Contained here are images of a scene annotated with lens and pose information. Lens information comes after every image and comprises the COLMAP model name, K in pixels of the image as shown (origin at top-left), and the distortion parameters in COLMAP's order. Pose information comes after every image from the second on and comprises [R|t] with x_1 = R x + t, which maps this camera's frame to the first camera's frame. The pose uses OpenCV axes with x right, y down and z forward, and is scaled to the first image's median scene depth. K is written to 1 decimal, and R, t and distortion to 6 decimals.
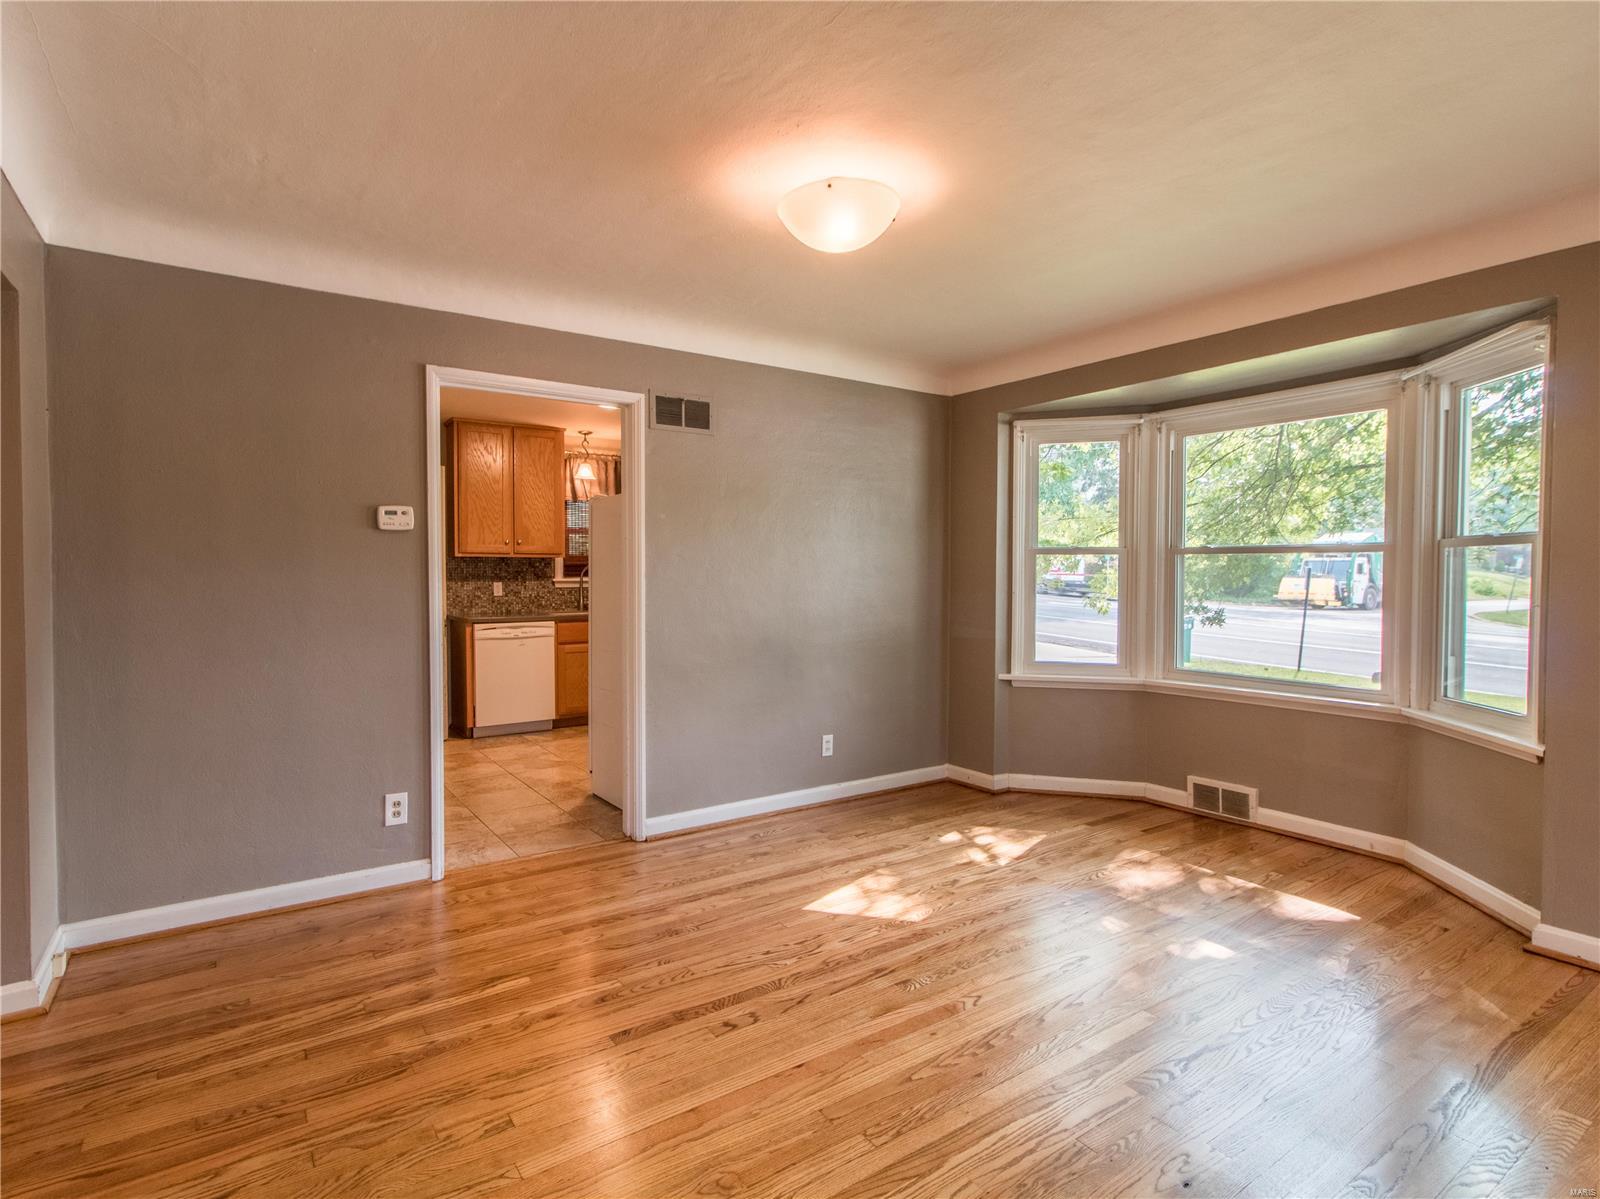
lens RADIAL K [[795.0, 0, 807.7], [0, 795.0, 595.3], [0, 0, 1]] dist [0.006780, 0.000533]
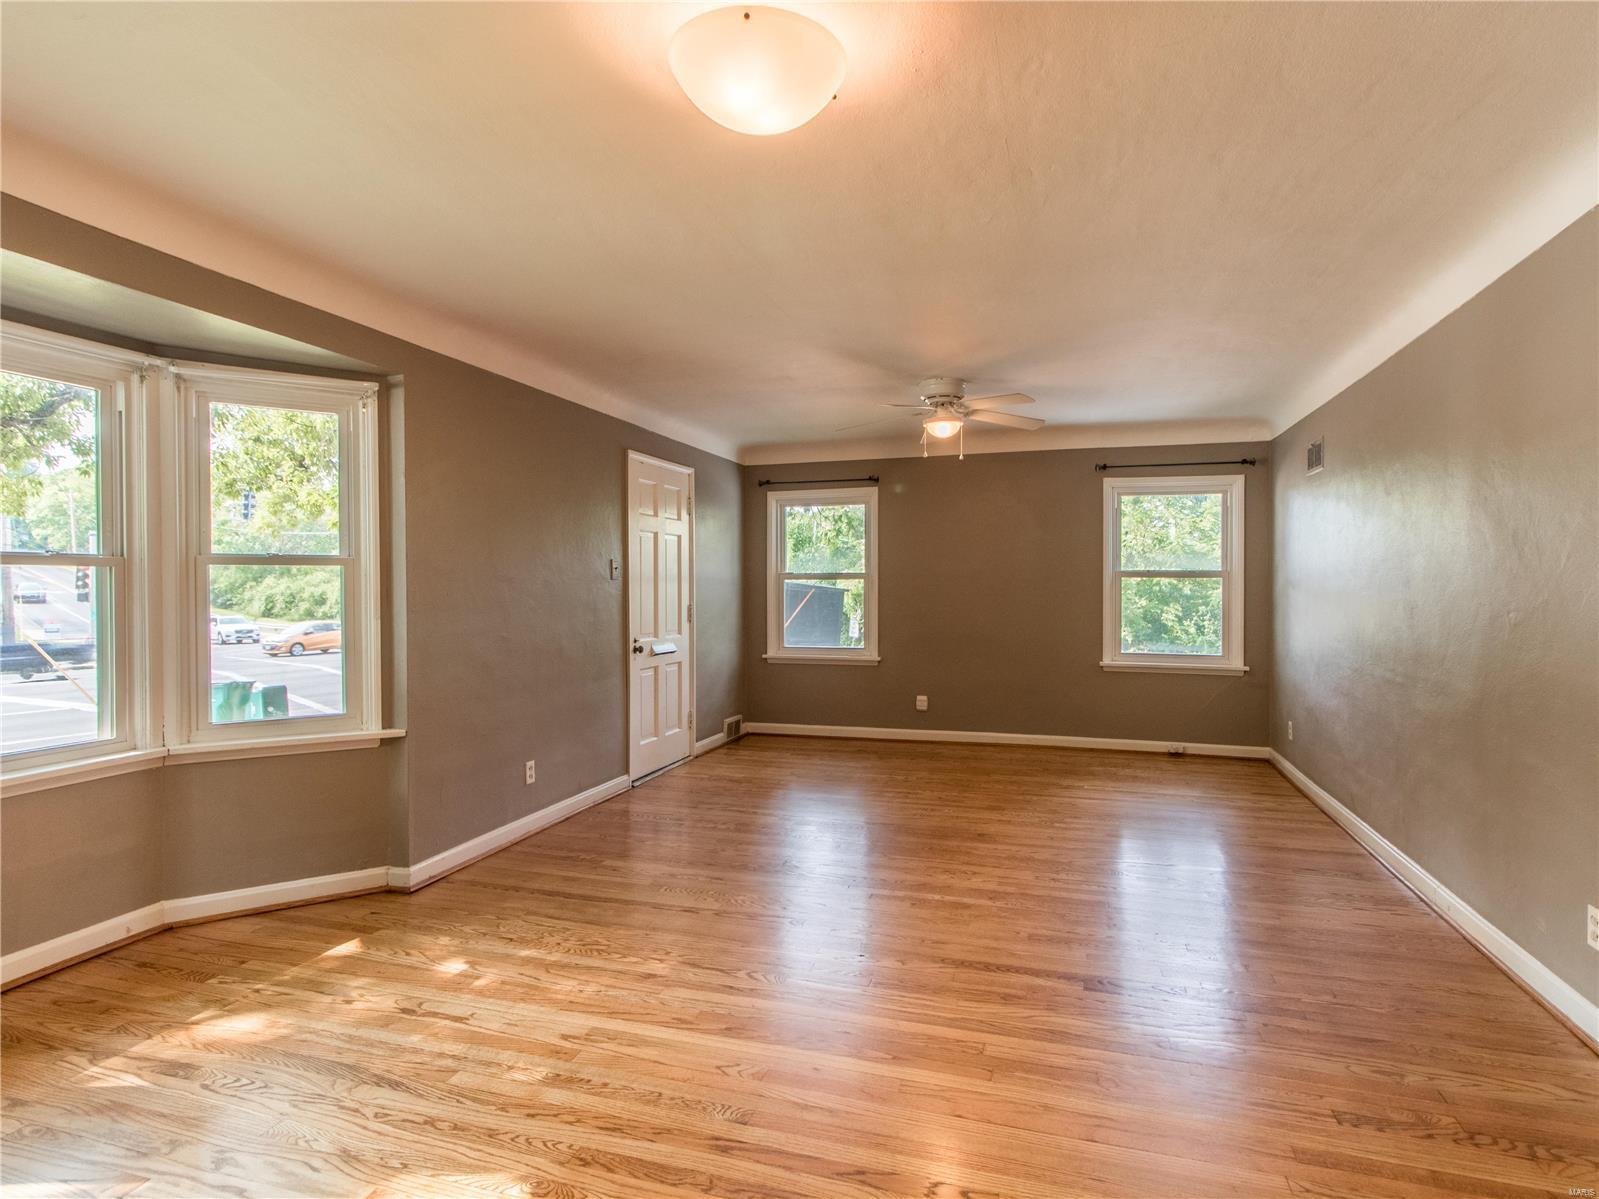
lens RADIAL K [[842.7, 0, 793.3], [0, 842.7, 594.0], [0, 0, 1]] dist [0.003385, -0.000017]
pose [[-0.593106, -0.005918, 0.805103, -0.366084], [0.027861, 0.999223, 0.027870, -0.030119], [-0.804642, 0.038961, -0.592480, 0.912507]]
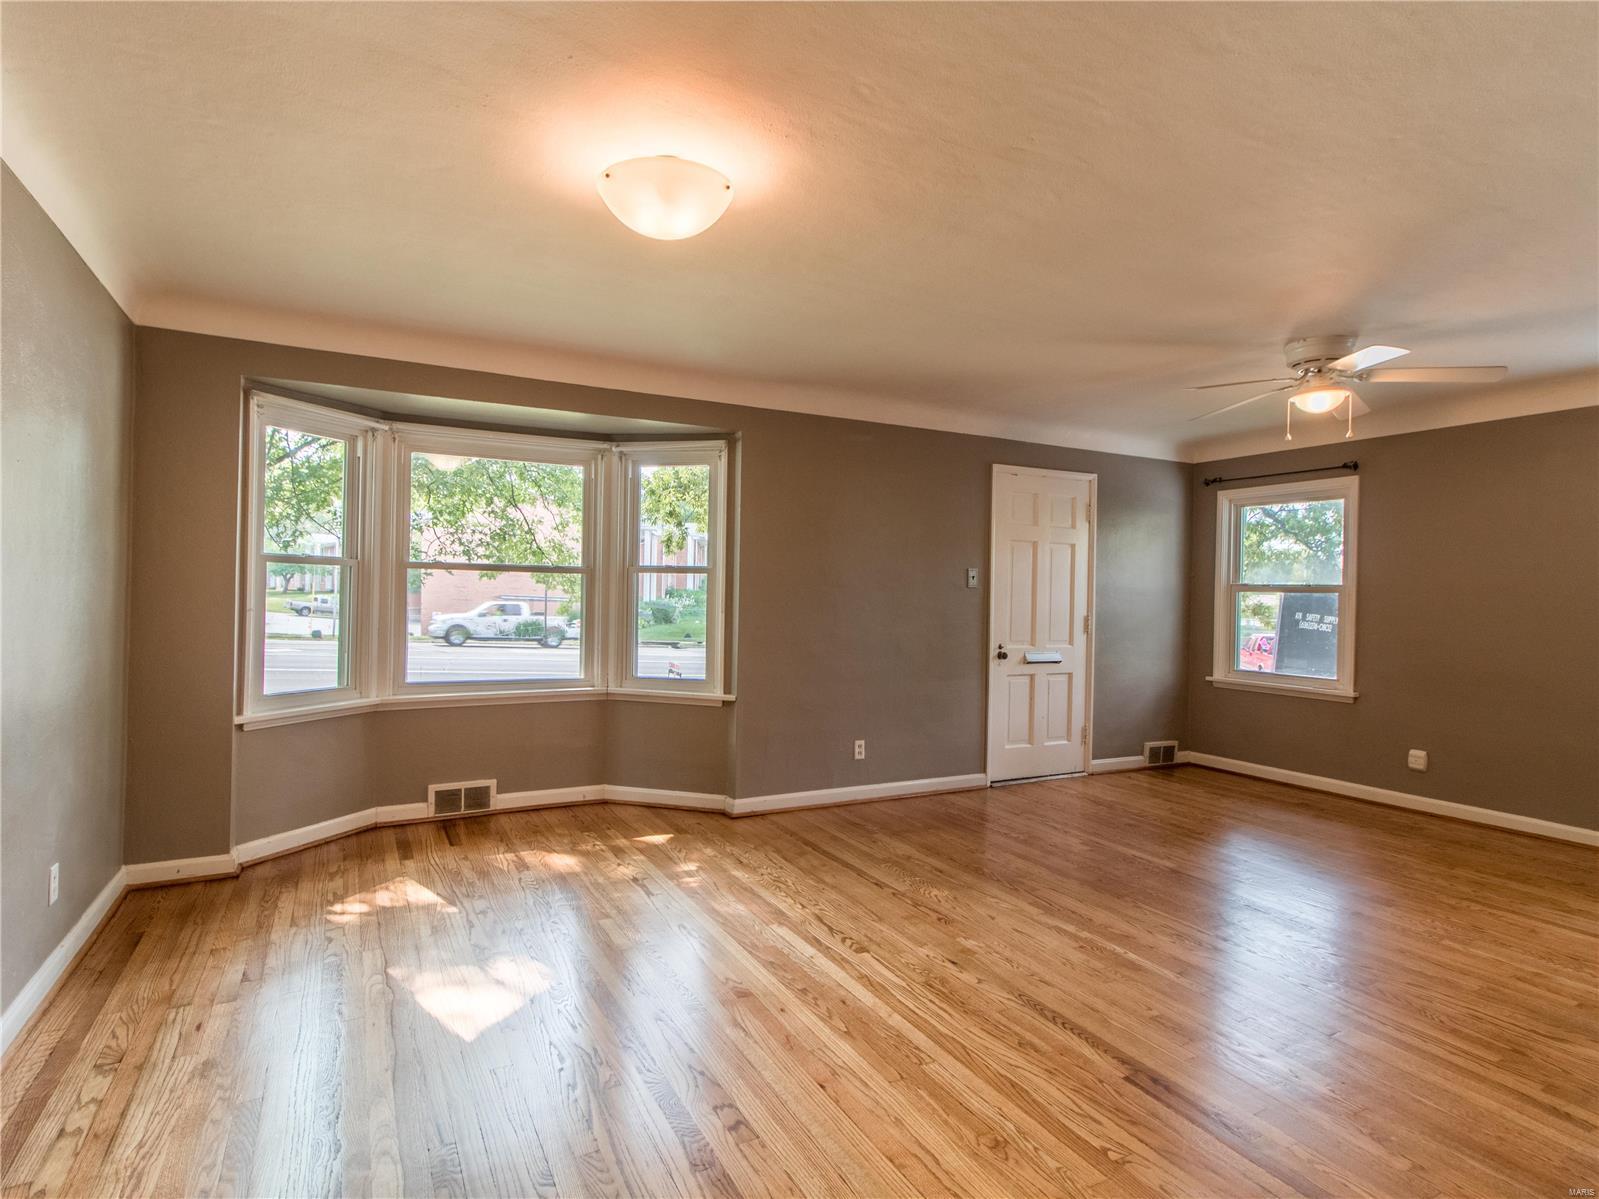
lens RADIAL K [[816.7, 0, 736.5], [0, 816.7, 593.4], [0, 0, 1]] dist [0.004757, -0.000331]
pose [[0.180263, -0.000379, 0.983618, -0.553029], [0.011603, 0.999931, -0.001741, -0.015851], [-0.983550, 0.011727, 0.180255, 0.483626]]
